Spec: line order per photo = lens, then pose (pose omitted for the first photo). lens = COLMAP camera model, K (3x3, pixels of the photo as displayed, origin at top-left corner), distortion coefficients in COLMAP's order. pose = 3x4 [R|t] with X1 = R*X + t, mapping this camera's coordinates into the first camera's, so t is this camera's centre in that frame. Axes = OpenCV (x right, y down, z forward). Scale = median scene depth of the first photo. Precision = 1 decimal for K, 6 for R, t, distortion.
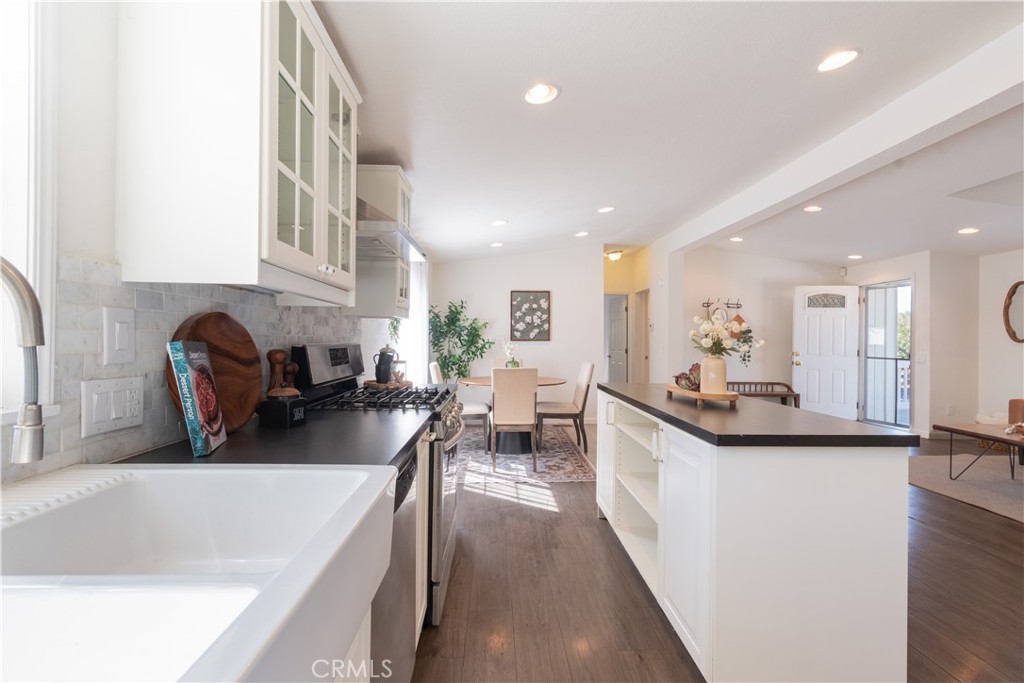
lens RADIAL K [[472.6, 0, 516.2], [0, 472.6, 339.8], [0, 0, 1]] dist [-0.004085, 0.000635]
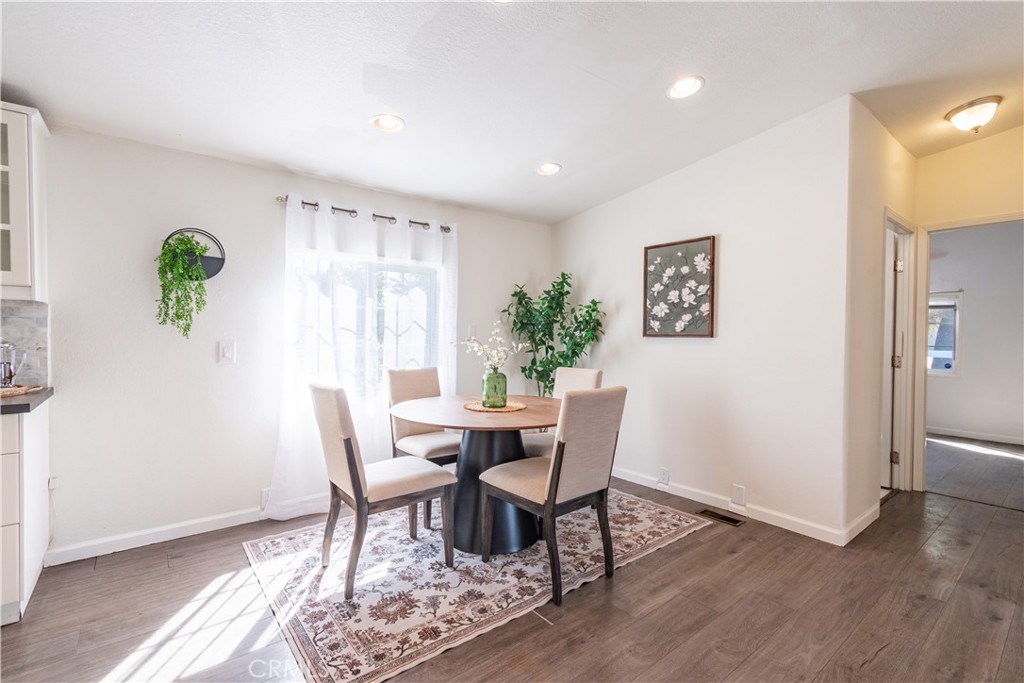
lens RADIAL K [[472.6, 0, 517.8], [0, 472.6, 336.0], [0, 0, 1]] dist [-0.004085, 0.000635]
pose [[0.591347, 0.006661, -0.806390, 0.350642], [-0.004443, 0.999978, 0.005001, -0.000665], [0.806405, 0.000626, 0.591363, 0.546402]]
